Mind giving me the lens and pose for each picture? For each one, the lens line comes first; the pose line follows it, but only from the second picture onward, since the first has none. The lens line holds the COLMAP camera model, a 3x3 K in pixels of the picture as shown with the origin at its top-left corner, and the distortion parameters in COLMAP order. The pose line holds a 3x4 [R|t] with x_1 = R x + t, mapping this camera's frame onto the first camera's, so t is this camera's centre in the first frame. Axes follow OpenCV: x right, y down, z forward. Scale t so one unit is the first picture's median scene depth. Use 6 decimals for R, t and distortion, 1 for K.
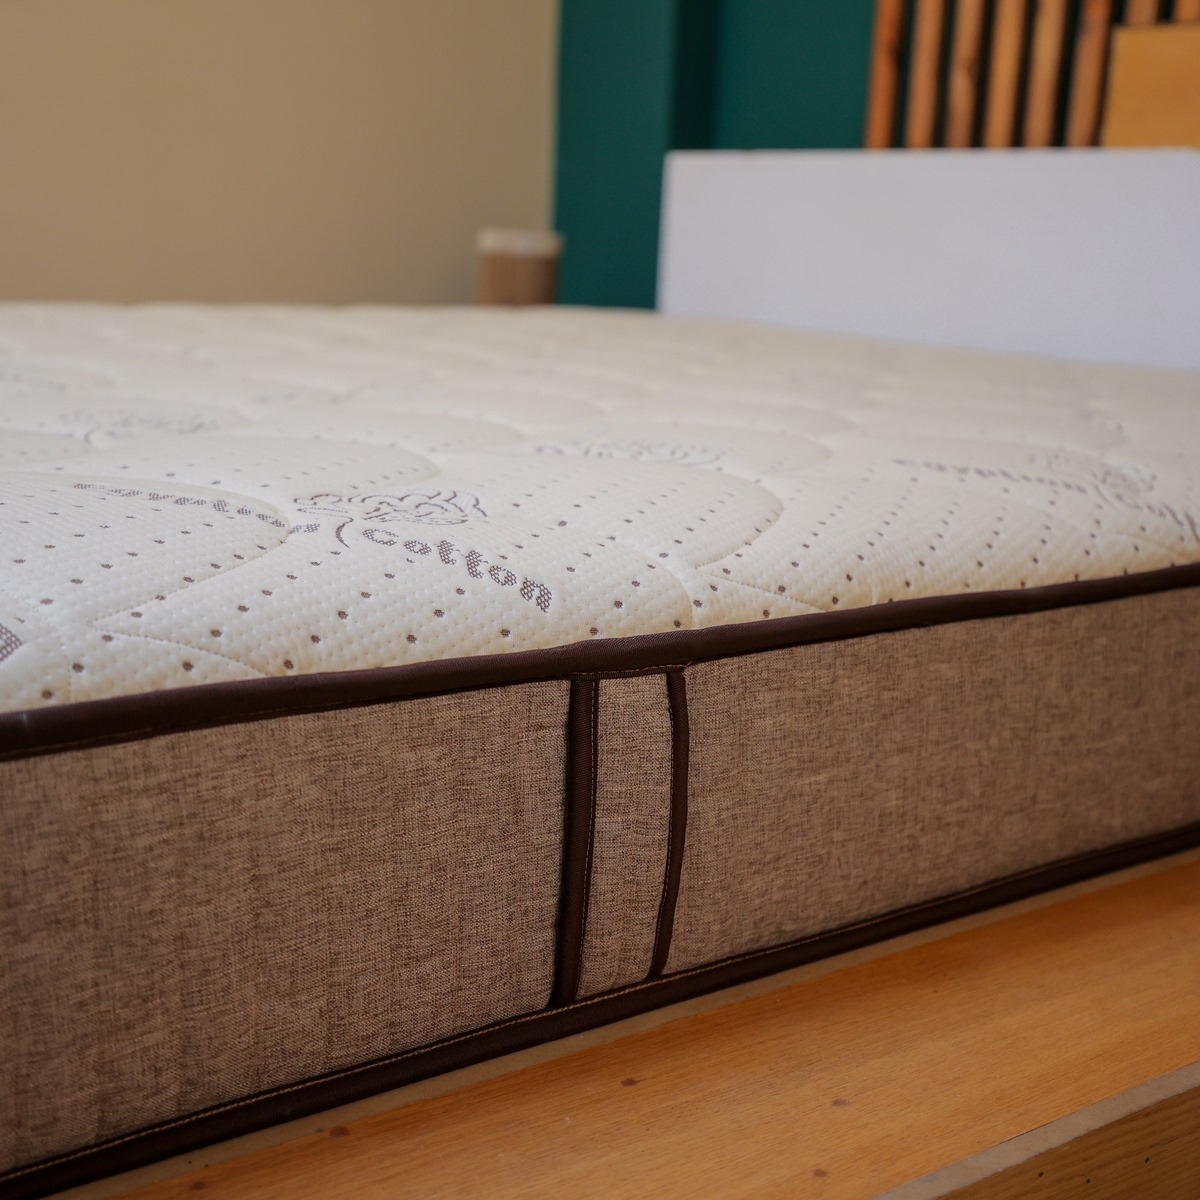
lens RADIAL K [[1705.7, 0, 600.0], [0, 1705.7, 600.0], [0, 0, 1]] dist [0.036133, 0.044260]
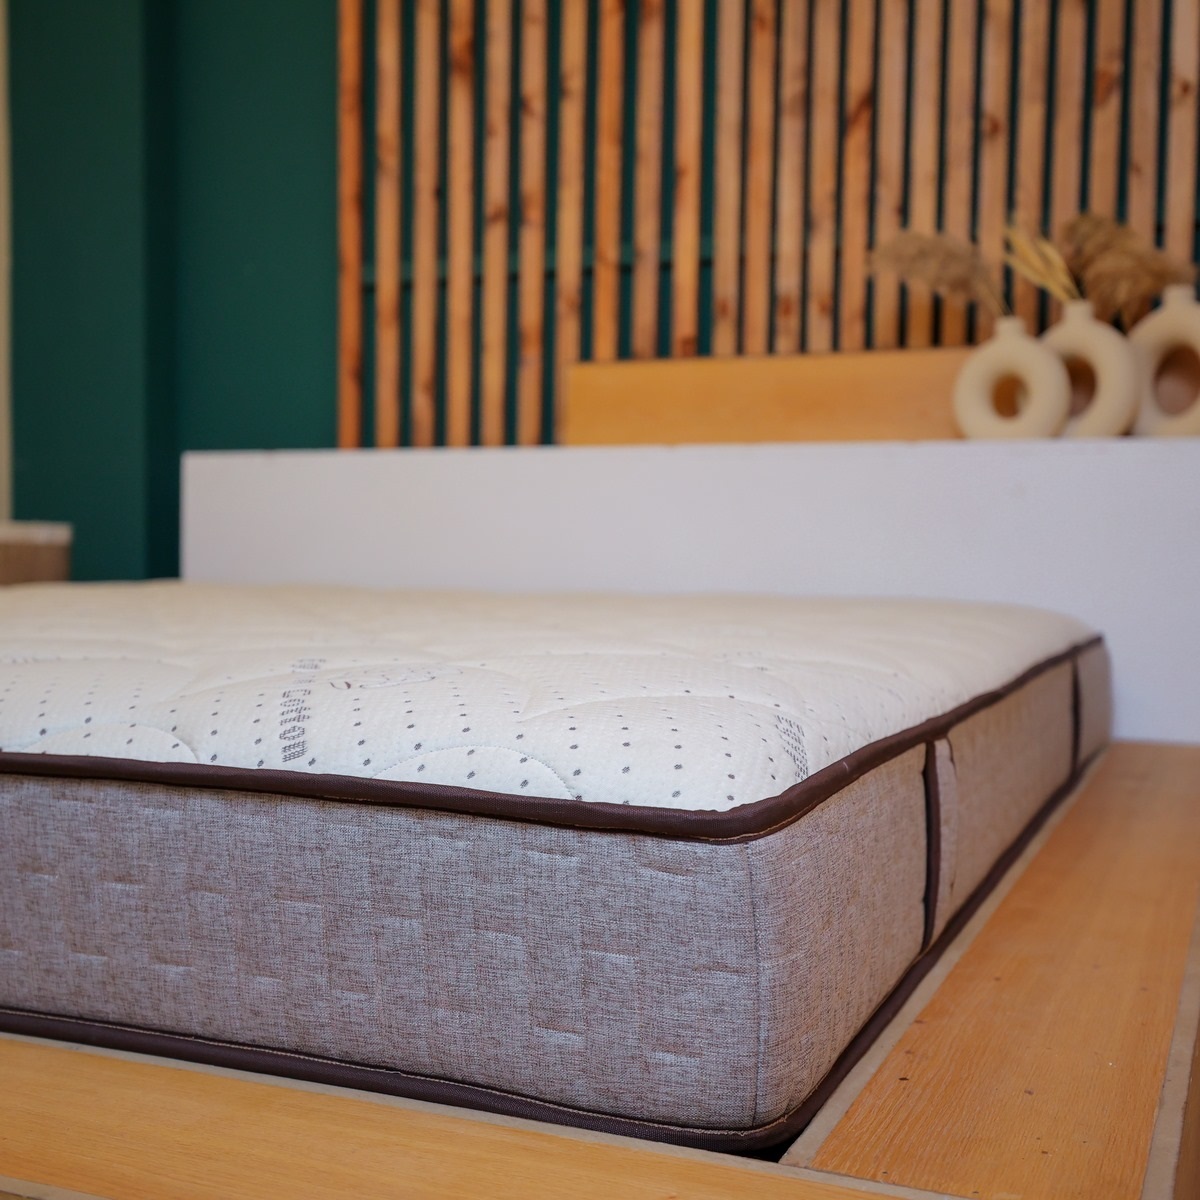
lens RADIAL K [[1540.9, 0, 600.0], [0, 1540.9, 600.0], [0, 0, 1]] dist [0.033506, 0.055987]
pose [[0.862454, -0.055013, 0.503136, -1.159393], [0.136128, 0.982659, -0.125901, 0.062428], [-0.487485, 0.177074, 0.854987, -0.176157]]
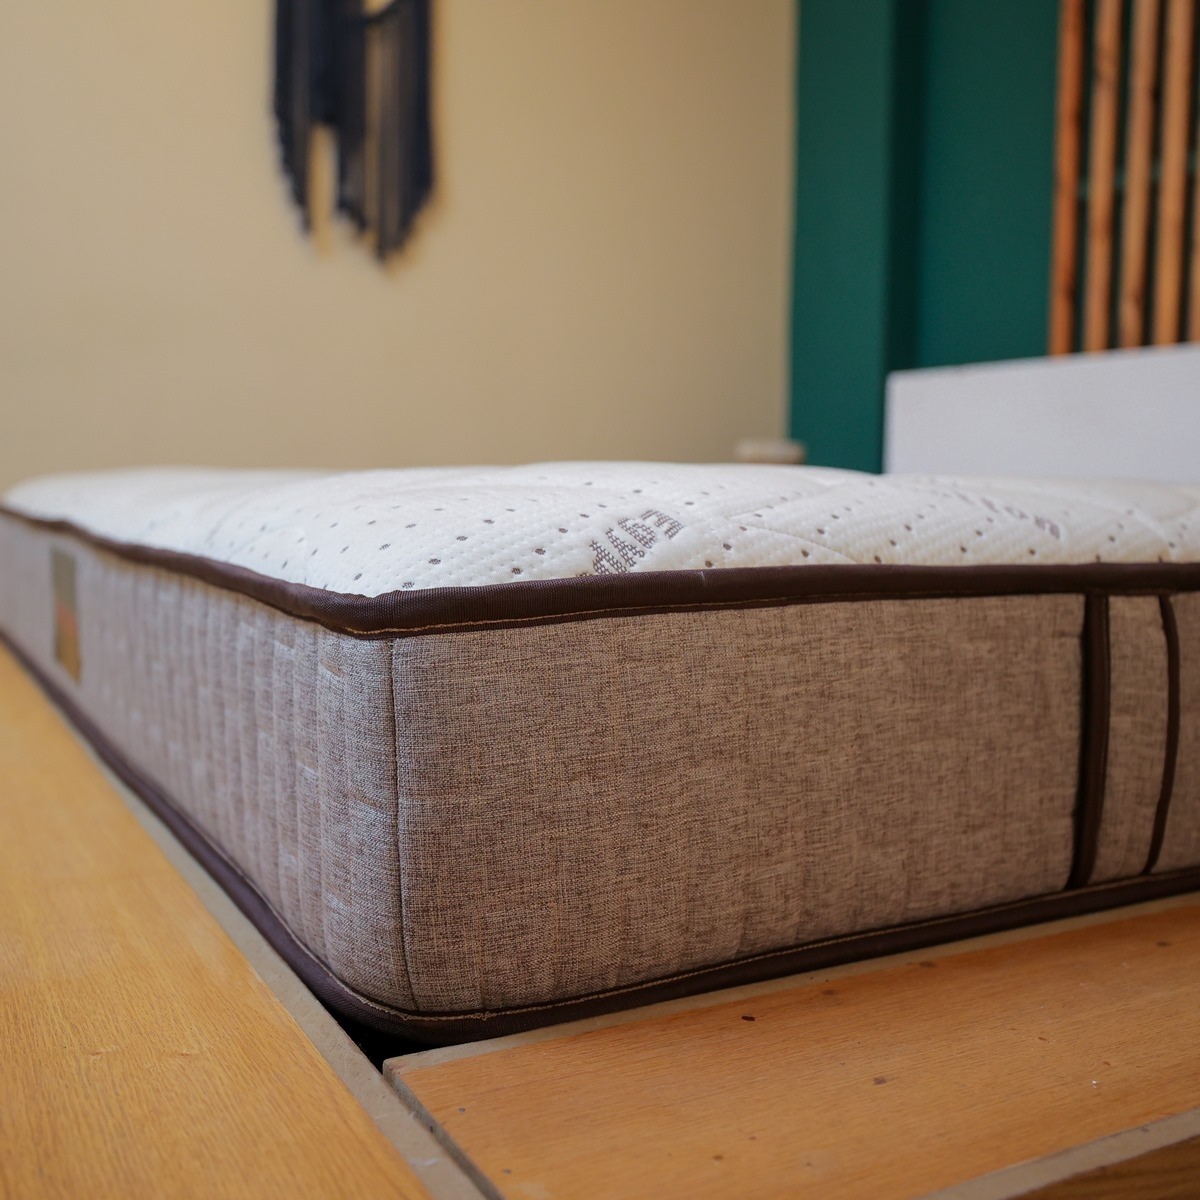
lens RADIAL K [[1312.3, 0, 574.5], [0, 1312.3, 584.4], [0, 0, 1]] dist [0.011233, 0.003010]
pose [[0.991004, -0.020630, -0.132229, -0.273658], [0.000872, 0.989022, -0.147768, 0.192443], [0.133826, 0.146323, 0.980143, 0.071737]]
